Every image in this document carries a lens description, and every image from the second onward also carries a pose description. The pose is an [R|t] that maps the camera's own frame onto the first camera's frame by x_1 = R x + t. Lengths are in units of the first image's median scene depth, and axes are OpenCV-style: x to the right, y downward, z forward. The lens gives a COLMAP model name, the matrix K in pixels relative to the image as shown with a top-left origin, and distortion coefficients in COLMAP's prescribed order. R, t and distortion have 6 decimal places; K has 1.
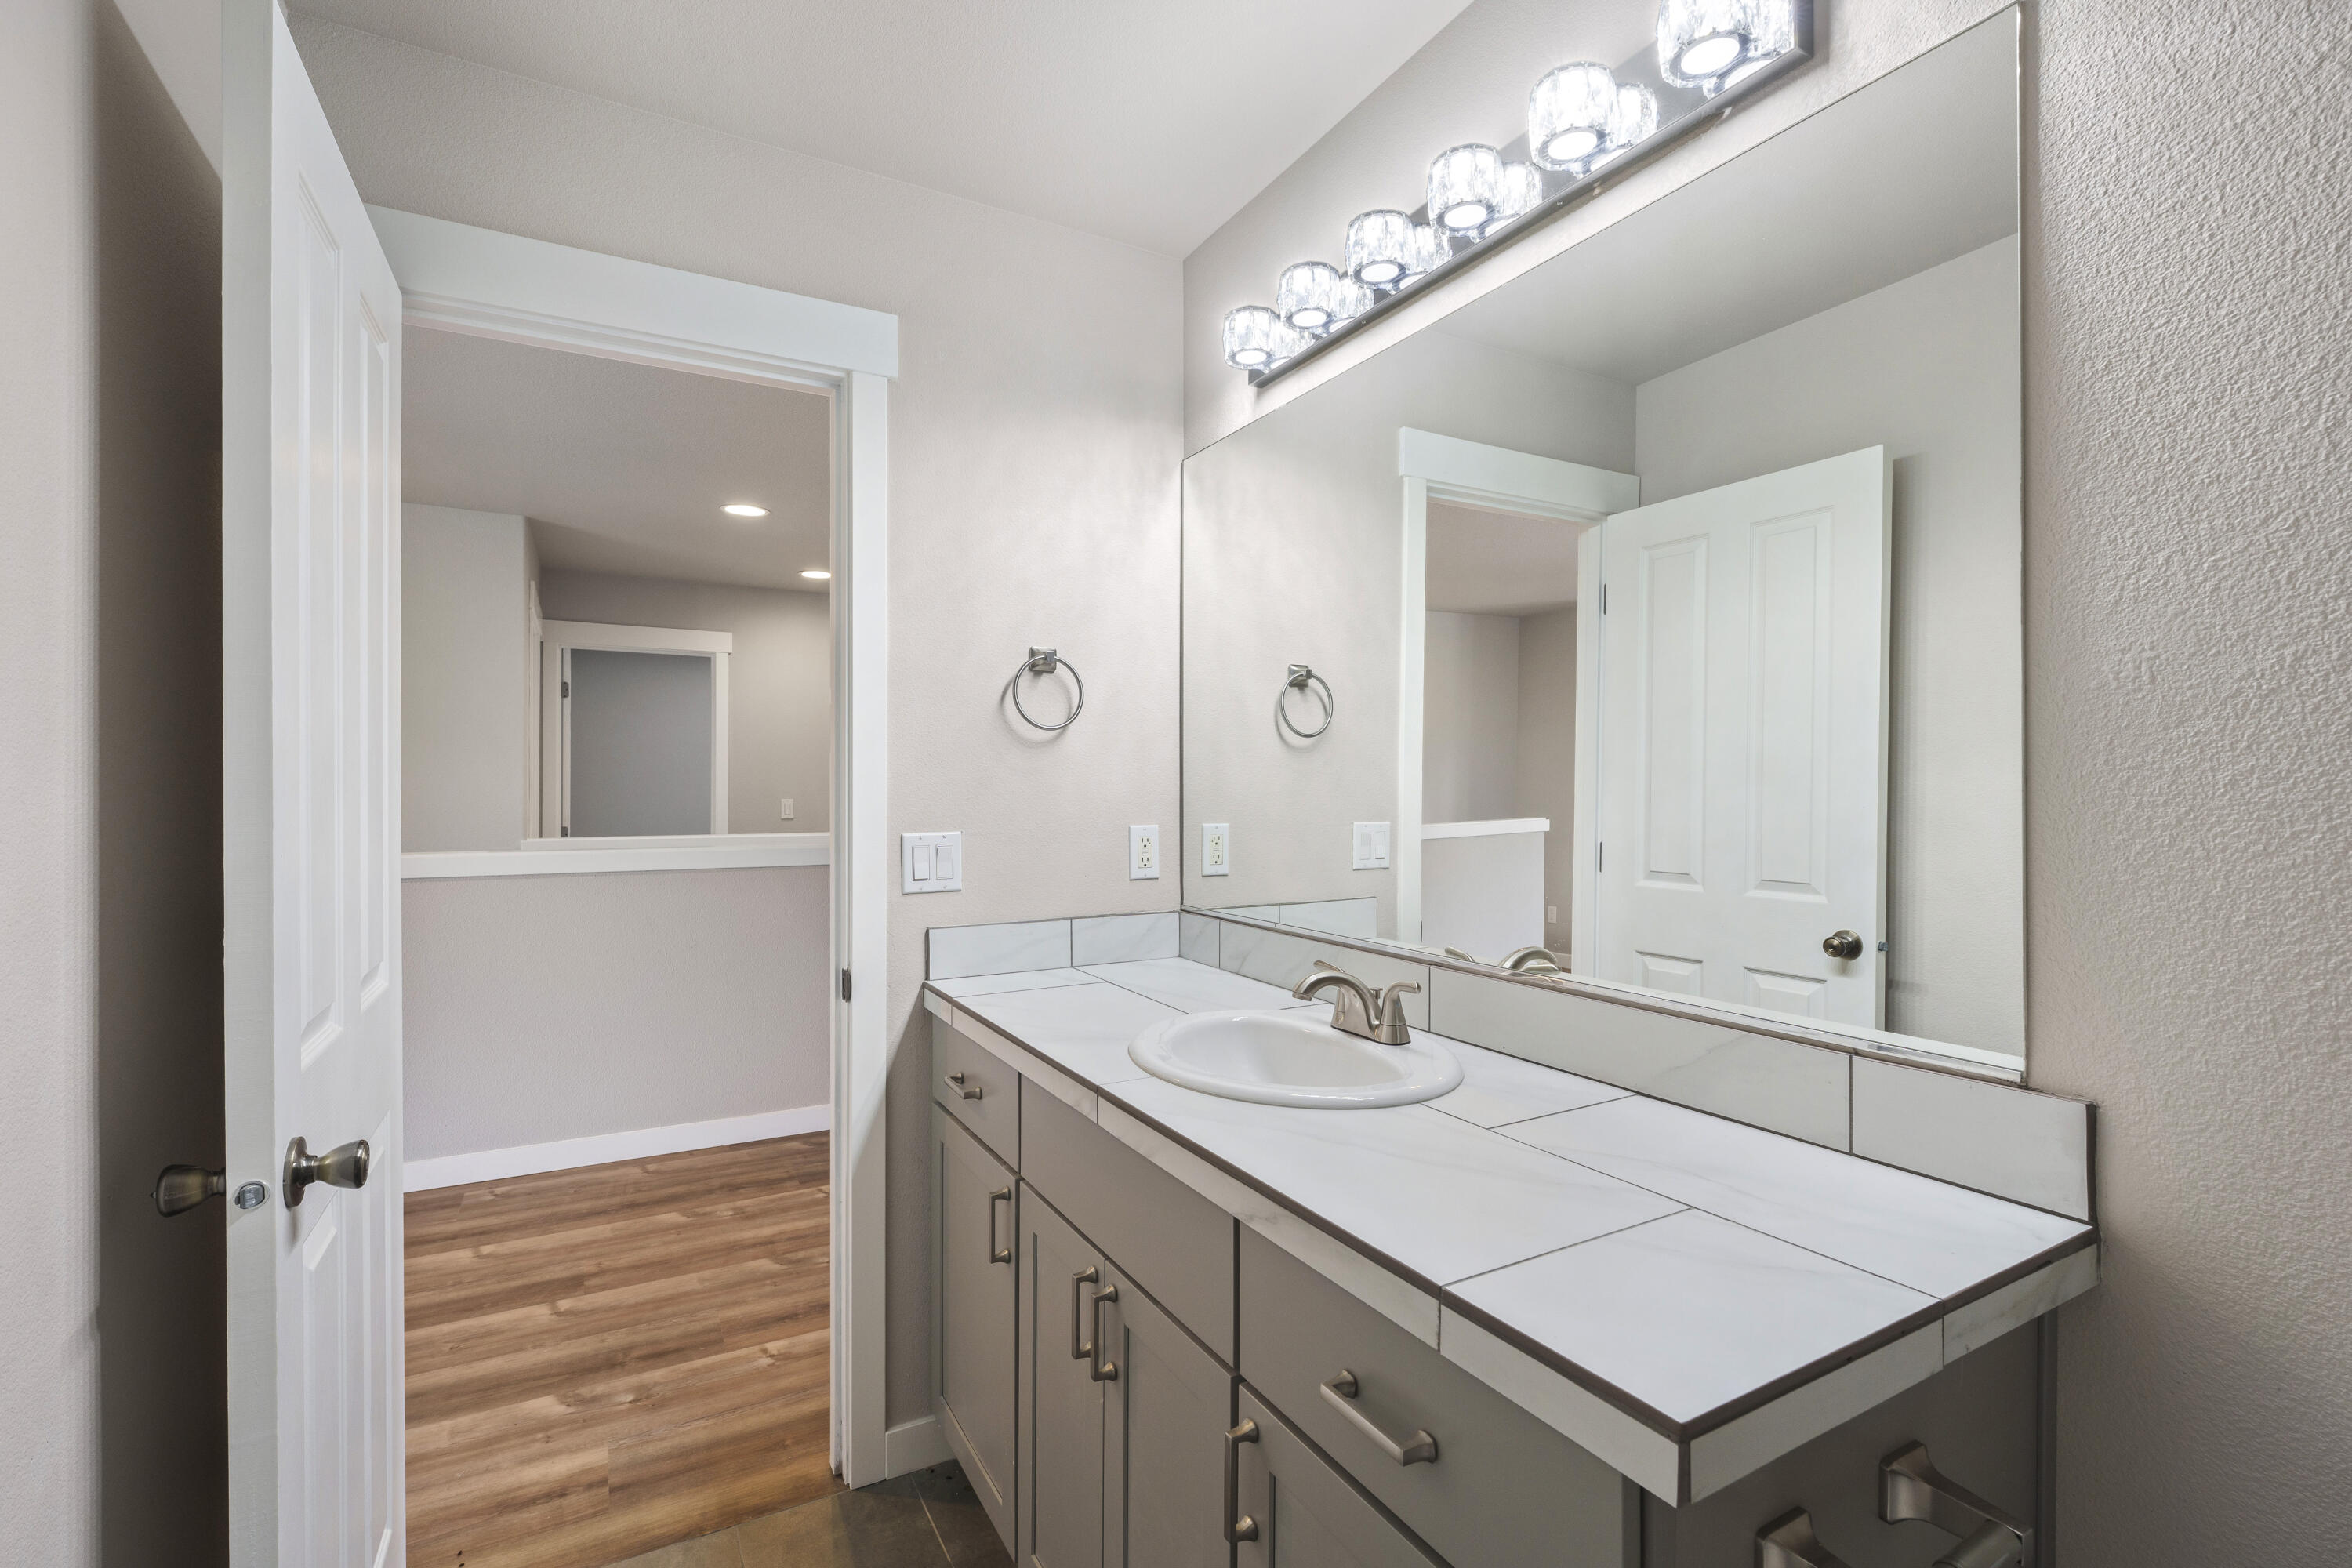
lens RADIAL K [[1048.8, 0, 1176.0], [0, 1048.8, 784.0], [0, 0, 1]] dist [0.000154, 0.000023]
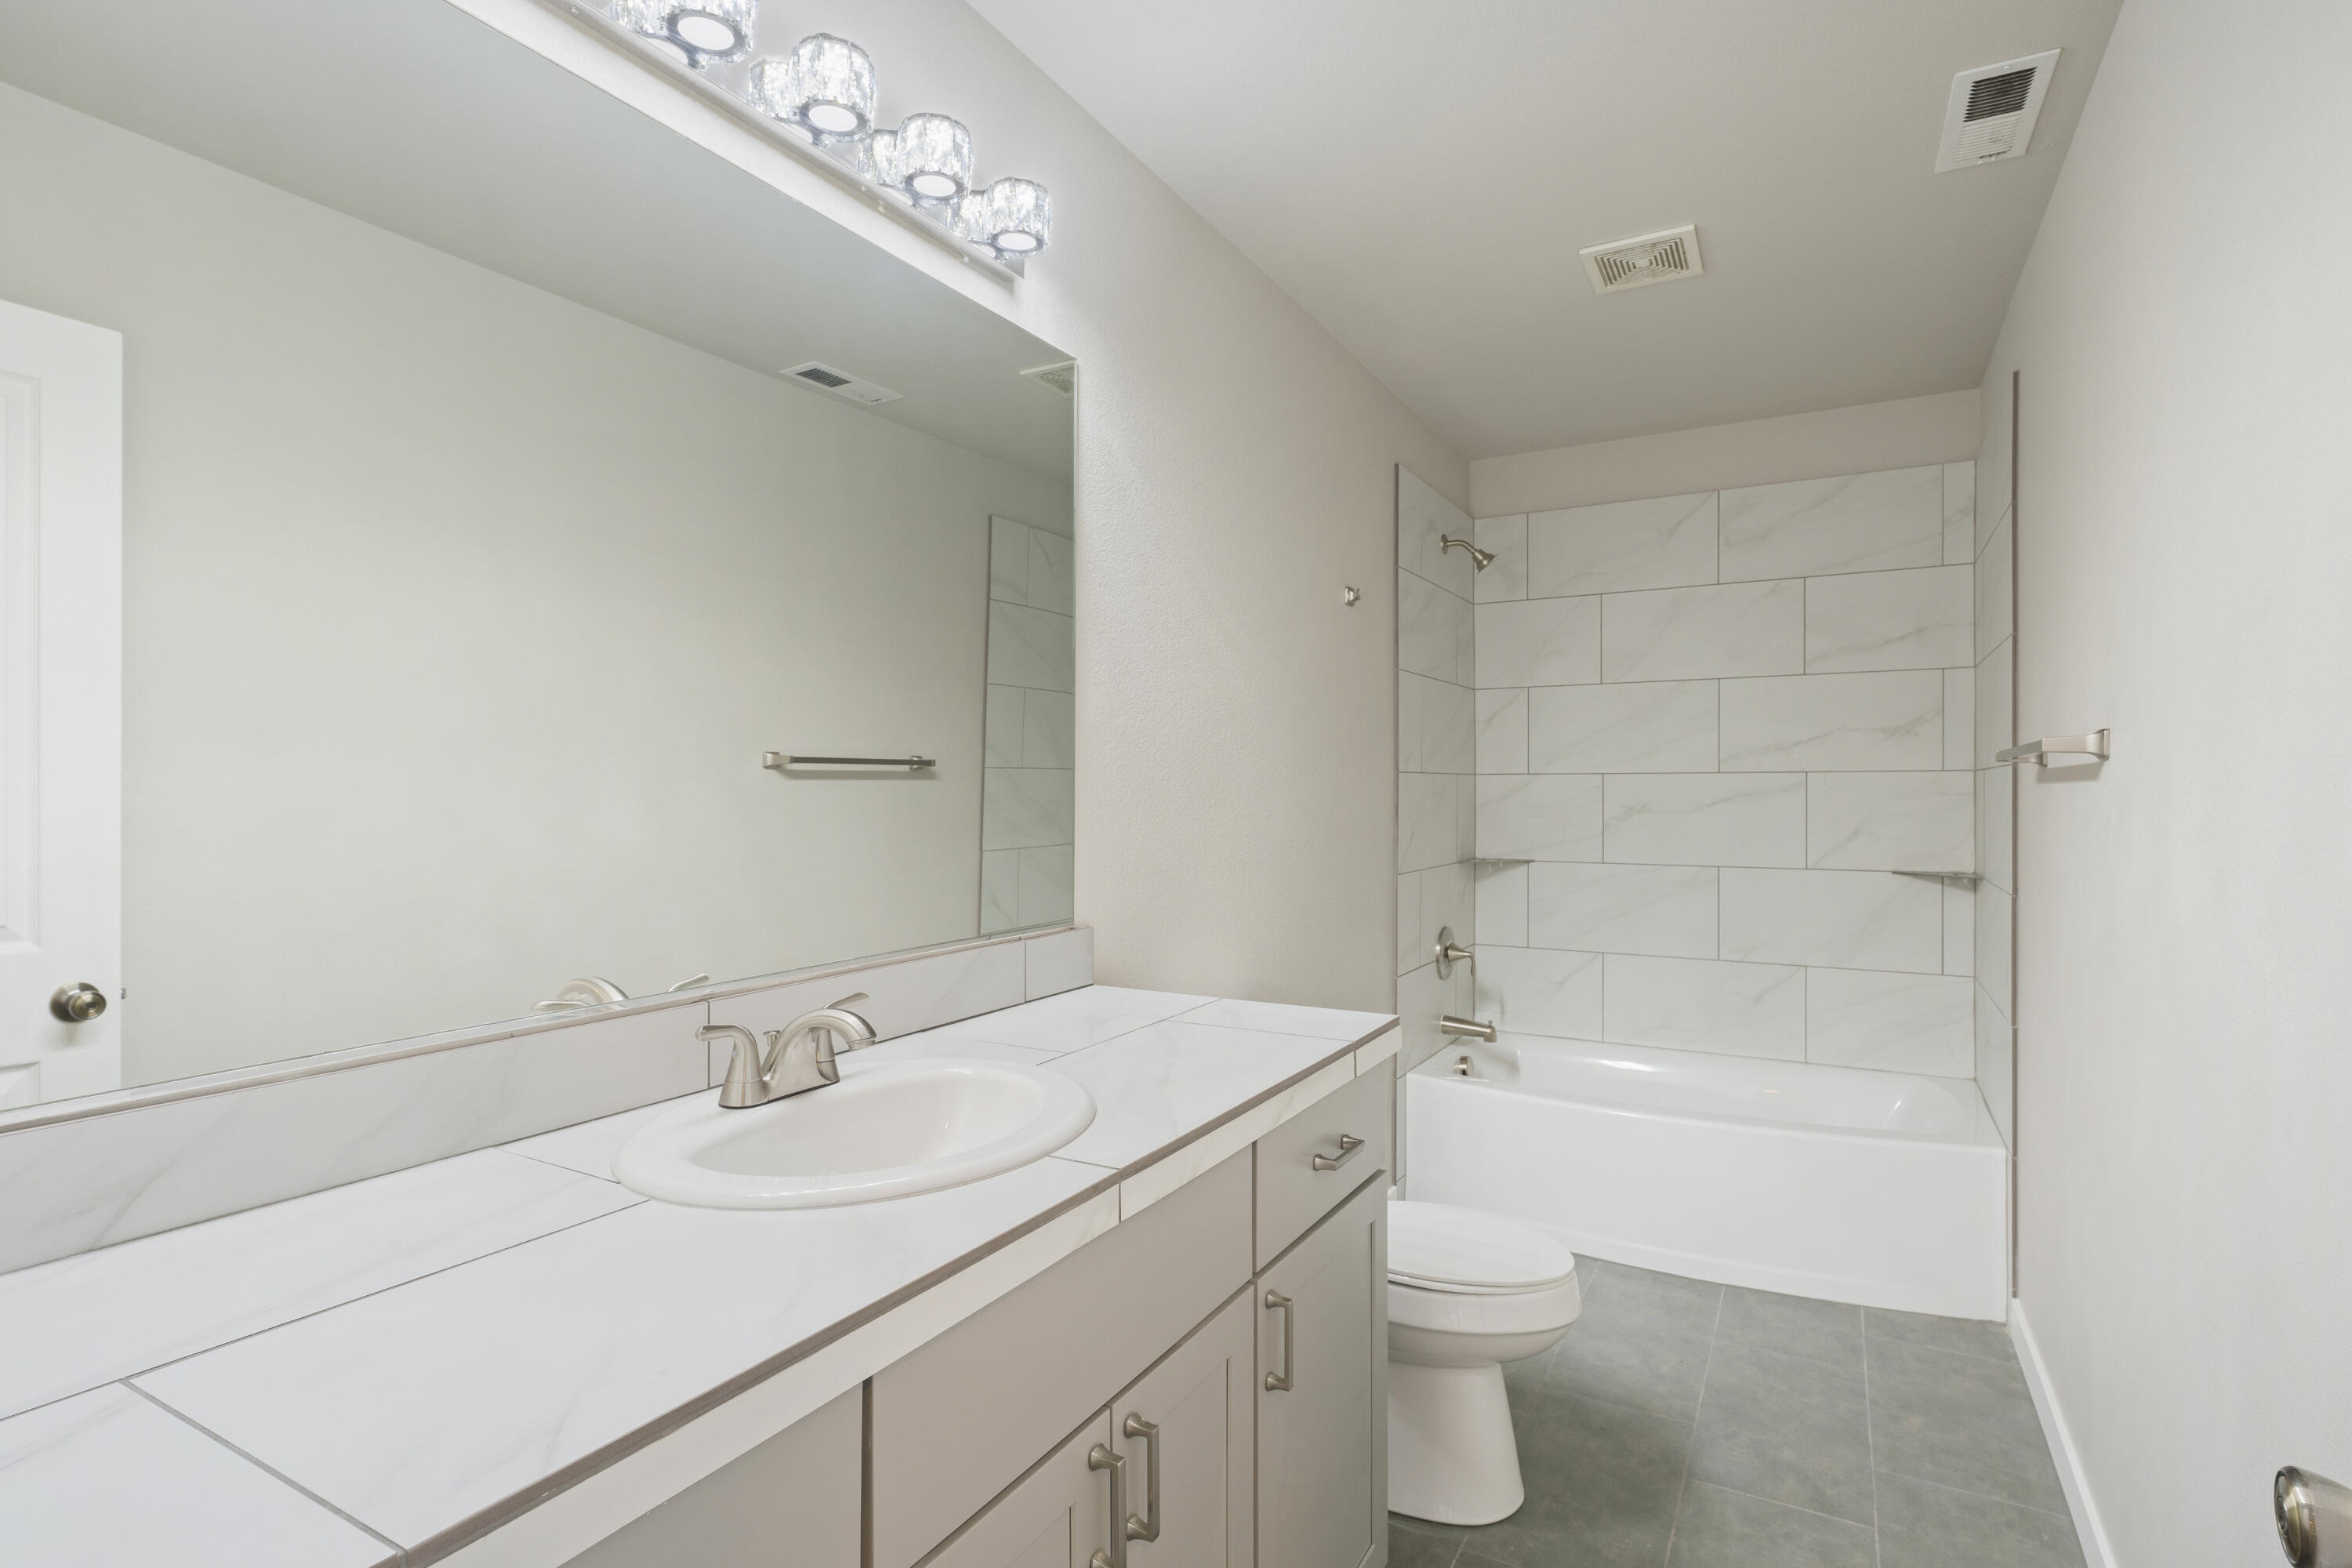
lens RADIAL K [[1141.7, 0, 1176.0], [0, 1141.7, 784.0], [0, 0, 1]] dist [0.000199, -0.000005]
pose [[-0.517803, 0.011592, 0.855421, -0.719503], [0.023648, 0.999720, 0.000768, 0.035546], [-0.855173, 0.020626, -0.517933, 1.287131]]
